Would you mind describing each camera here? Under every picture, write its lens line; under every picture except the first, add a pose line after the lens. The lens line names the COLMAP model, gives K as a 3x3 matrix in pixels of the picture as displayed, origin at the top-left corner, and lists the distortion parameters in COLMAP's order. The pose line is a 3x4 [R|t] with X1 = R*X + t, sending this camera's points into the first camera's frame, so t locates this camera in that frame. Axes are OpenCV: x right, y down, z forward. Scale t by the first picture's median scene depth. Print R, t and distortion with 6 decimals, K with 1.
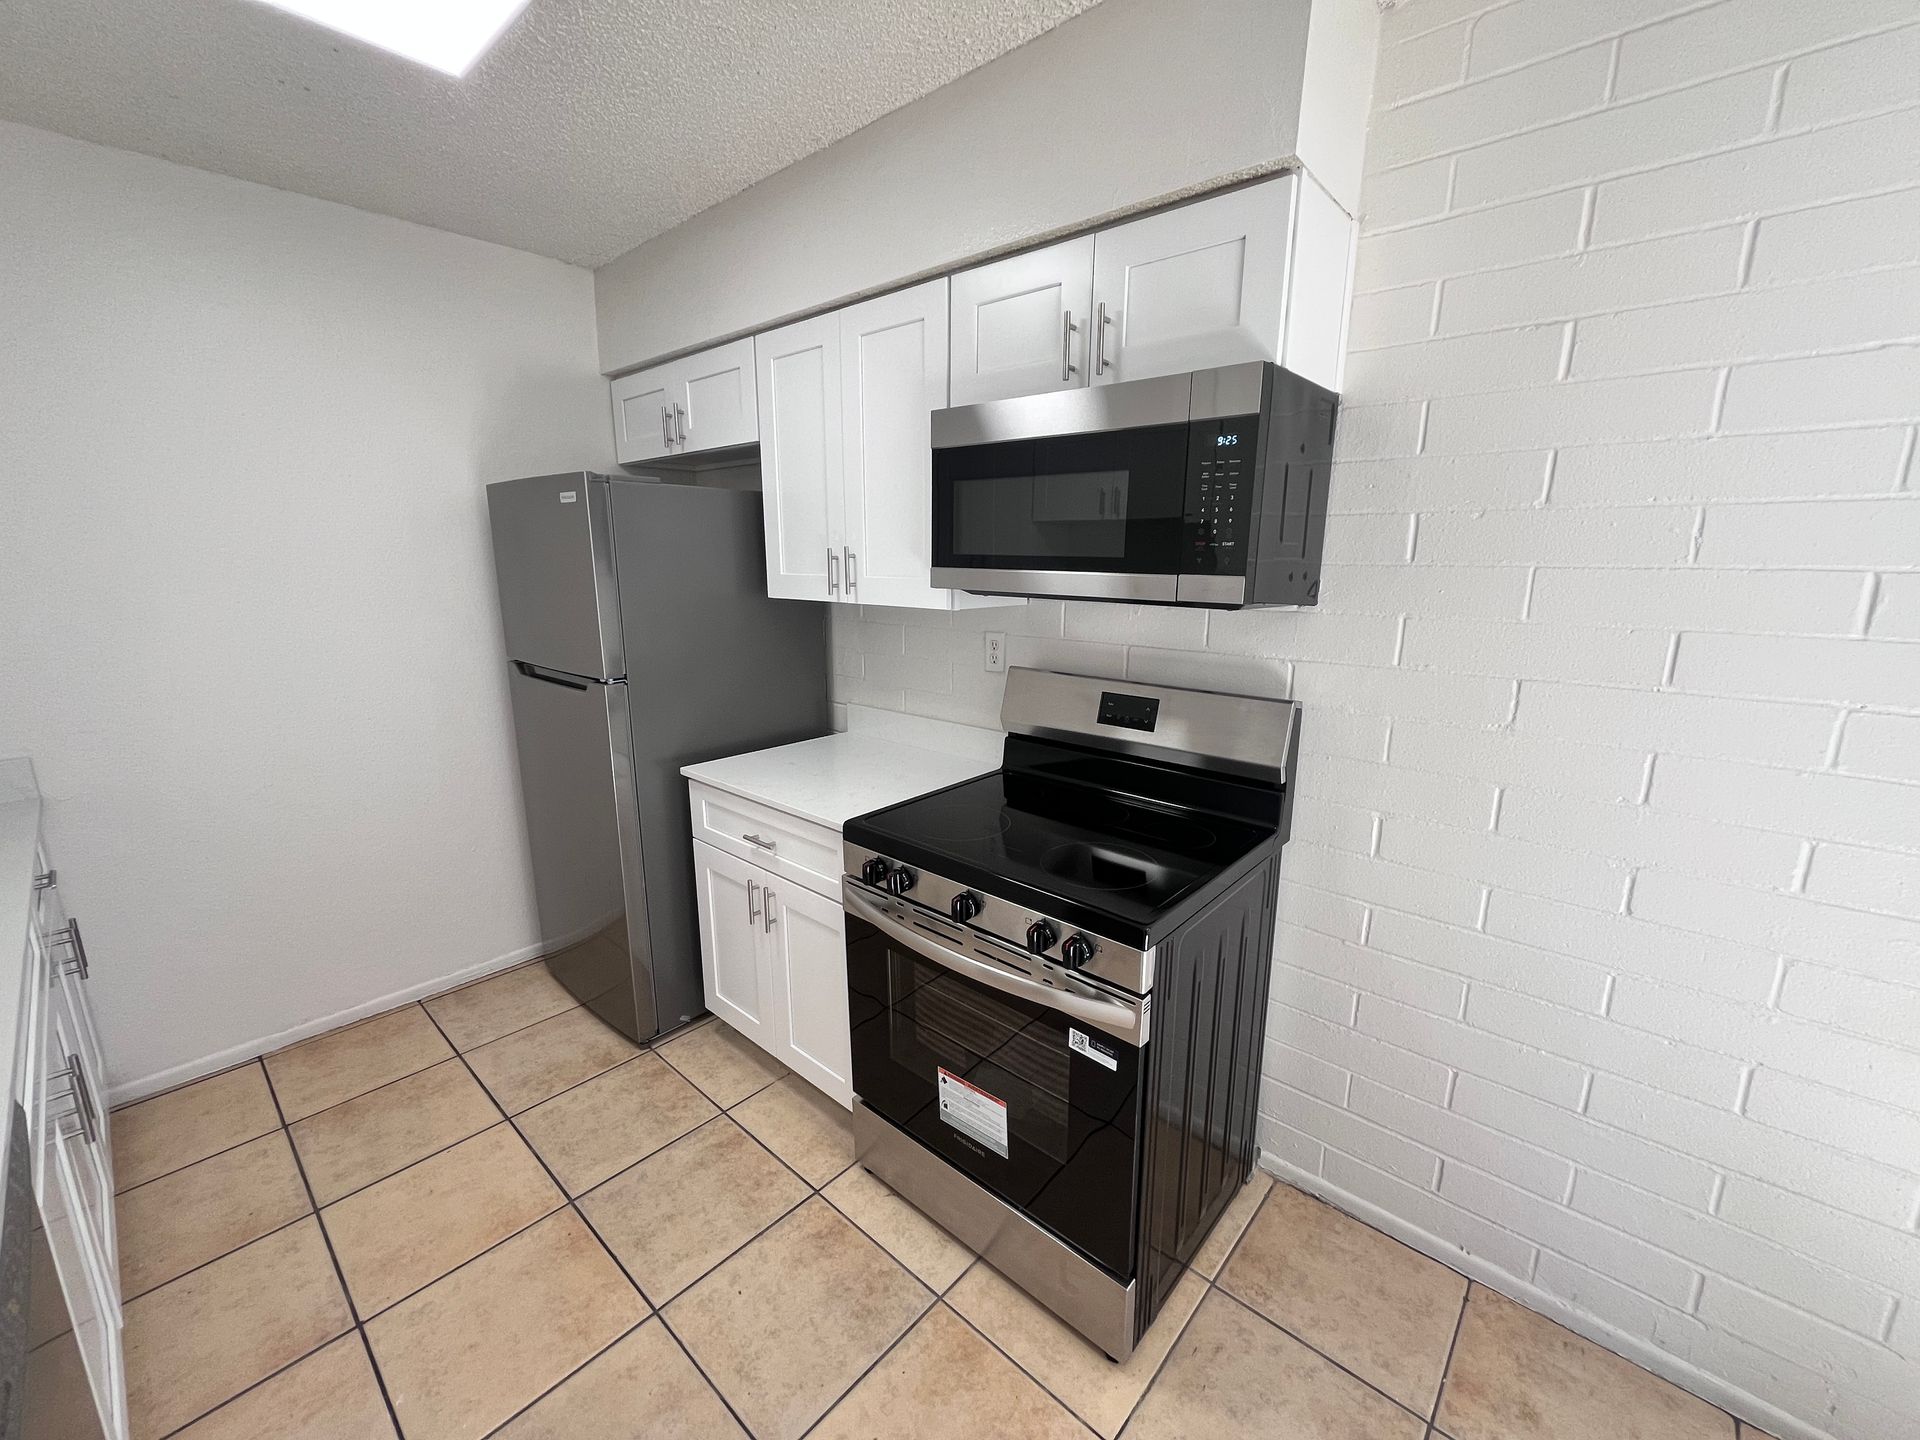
lens RADIAL K [[774.0, 0, 960.9], [0, 774.0, 723.0], [0, 0, 1]] dist [-0.001346, -0.000259]
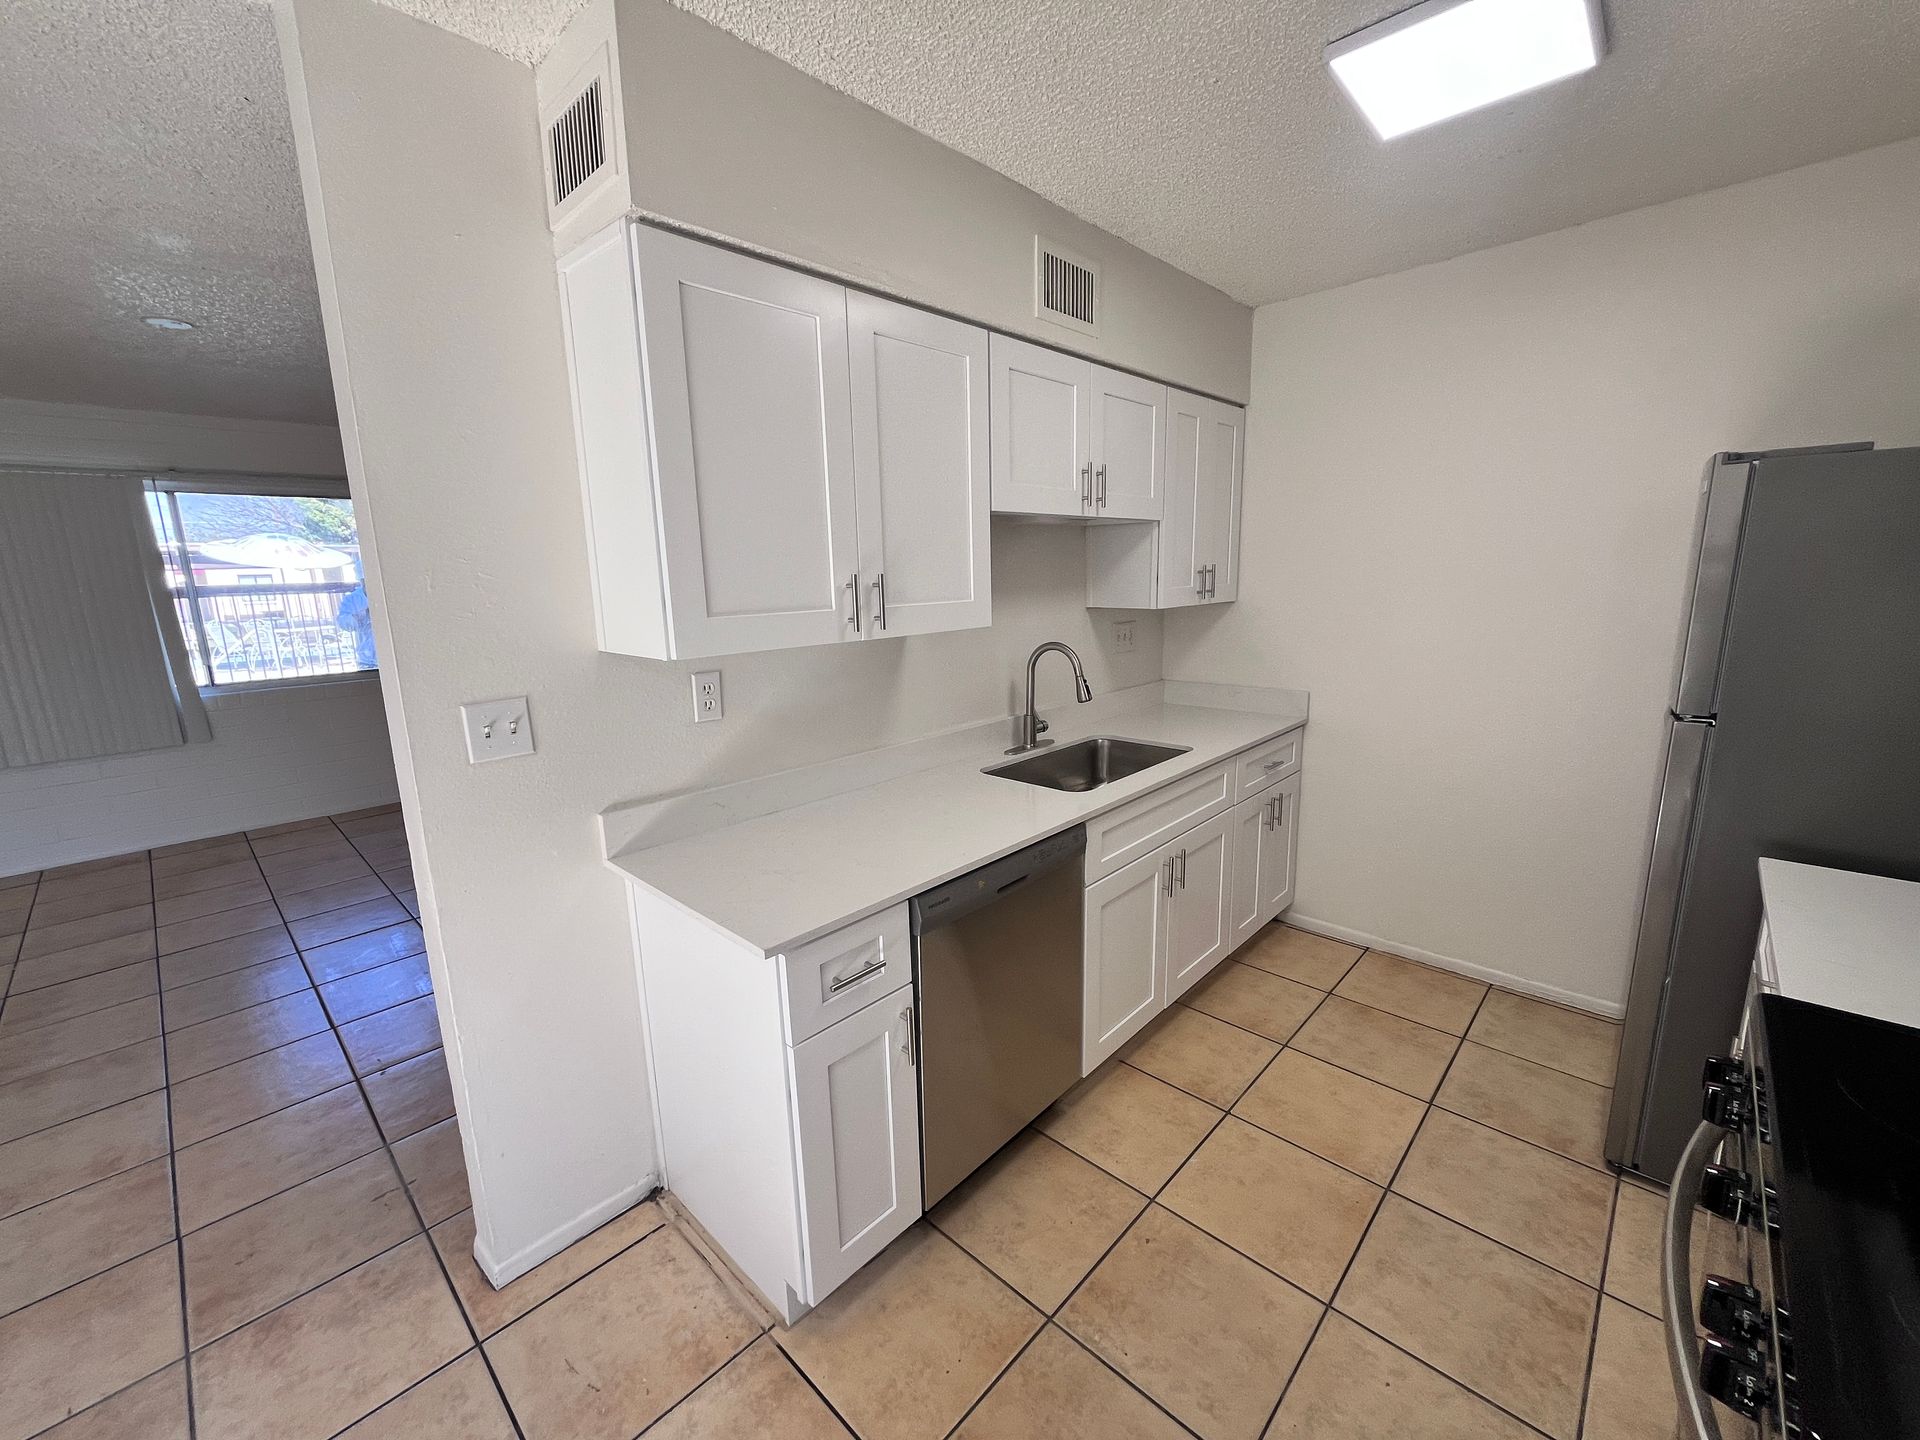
lens RADIAL K [[774.0, 0, 960.2], [0, 774.0, 720.8], [0, 0, 1]] dist [-0.001346, -0.000259]
pose [[-0.029618, 0.190549, -0.981231, 0.357866], [-0.190457, 0.962601, 0.192680, -0.061774], [0.981249, 0.192589, 0.007781, 0.282200]]
